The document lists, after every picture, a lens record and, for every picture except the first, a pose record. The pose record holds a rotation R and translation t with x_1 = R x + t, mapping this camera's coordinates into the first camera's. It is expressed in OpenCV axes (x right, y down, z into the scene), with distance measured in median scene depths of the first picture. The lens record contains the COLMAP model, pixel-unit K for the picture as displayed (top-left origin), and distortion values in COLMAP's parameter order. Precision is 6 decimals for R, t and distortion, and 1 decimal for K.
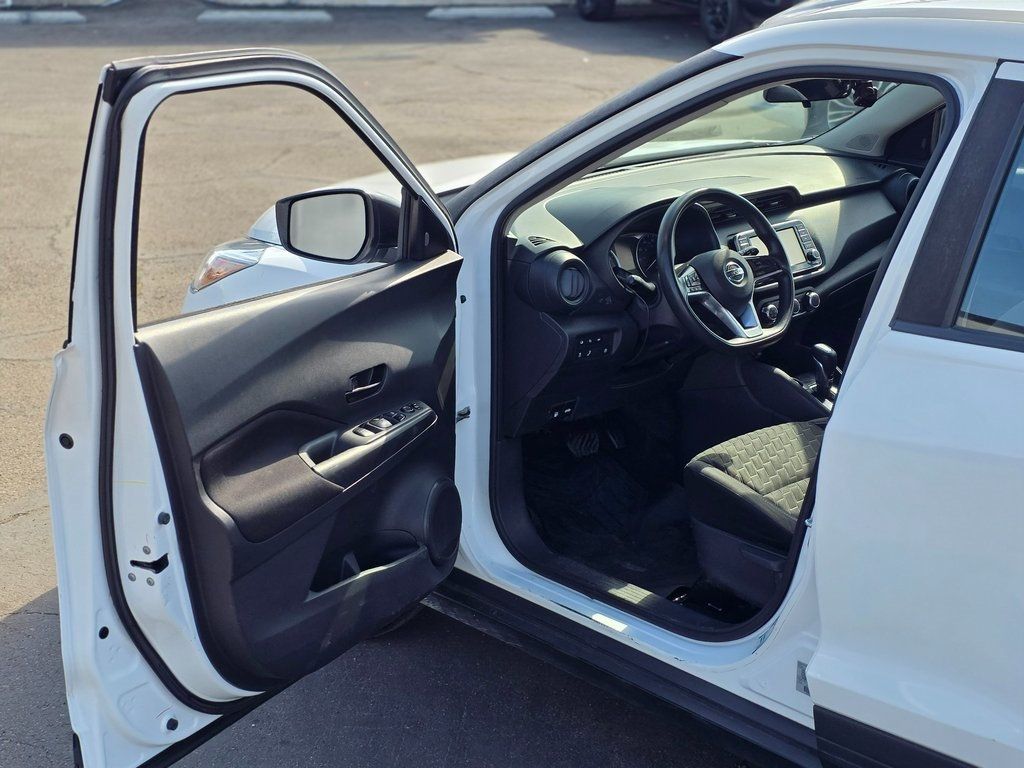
lens RADIAL K [[1629.4, 0, 513.6], [0, 1629.4, 382.9], [0, 0, 1]] dist [0.400135, 0.000000]
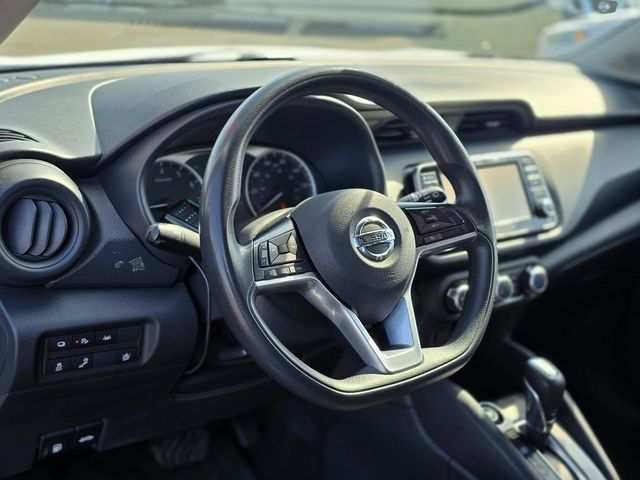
lens RADIAL K [[801.3, 0, 316.9], [0, 801.3, 238.0], [0, 0, 1]] dist [0.190773, 0.000000]
pose [[0.988652, 0.100952, -0.111249, 0.136390], [-0.099658, 0.994874, 0.017143, -0.065740], [0.112409, -0.005861, 0.993645, 0.707450]]
